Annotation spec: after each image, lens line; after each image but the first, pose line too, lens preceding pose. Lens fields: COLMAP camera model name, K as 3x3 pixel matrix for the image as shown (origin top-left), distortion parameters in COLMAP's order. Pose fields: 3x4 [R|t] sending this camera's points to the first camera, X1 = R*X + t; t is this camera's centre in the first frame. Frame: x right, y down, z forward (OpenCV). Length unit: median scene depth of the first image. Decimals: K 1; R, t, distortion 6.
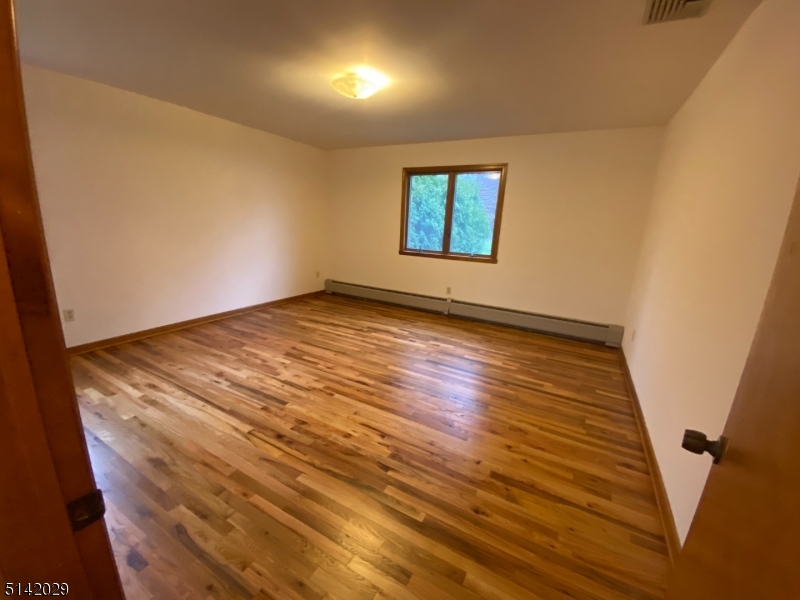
lens RADIAL K [[324.0, 0, 400.0], [0, 324.0, 300.0], [0, 0, 1]] dist [-0.000030, -0.000424]
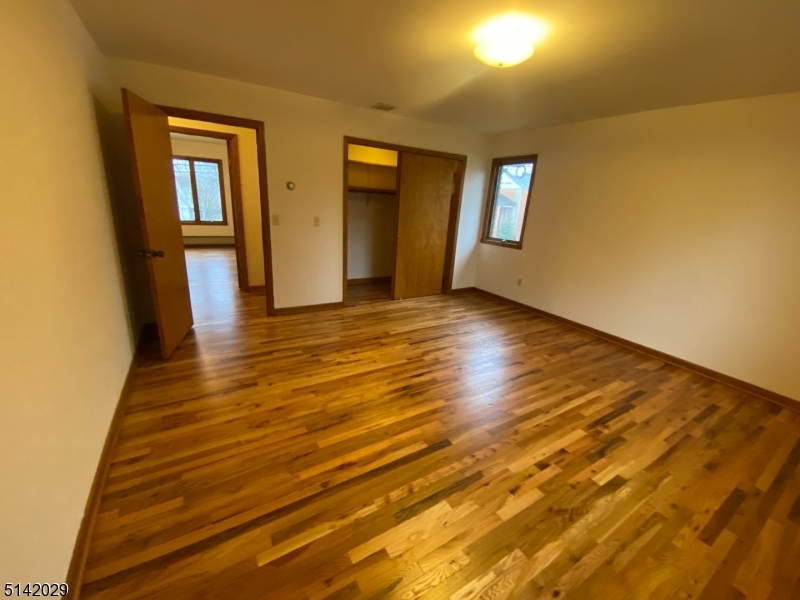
lens RADIAL K [[324.0, 0, 400.0], [0, 324.0, 300.0], [0, 0, 1]] dist [-0.000030, -0.000424]
pose [[-0.489006, 0.182698, -0.852933, 0.754776], [-0.291092, 0.887586, 0.357010, -0.306883], [0.822277, 0.422861, -0.380853, 1.292432]]
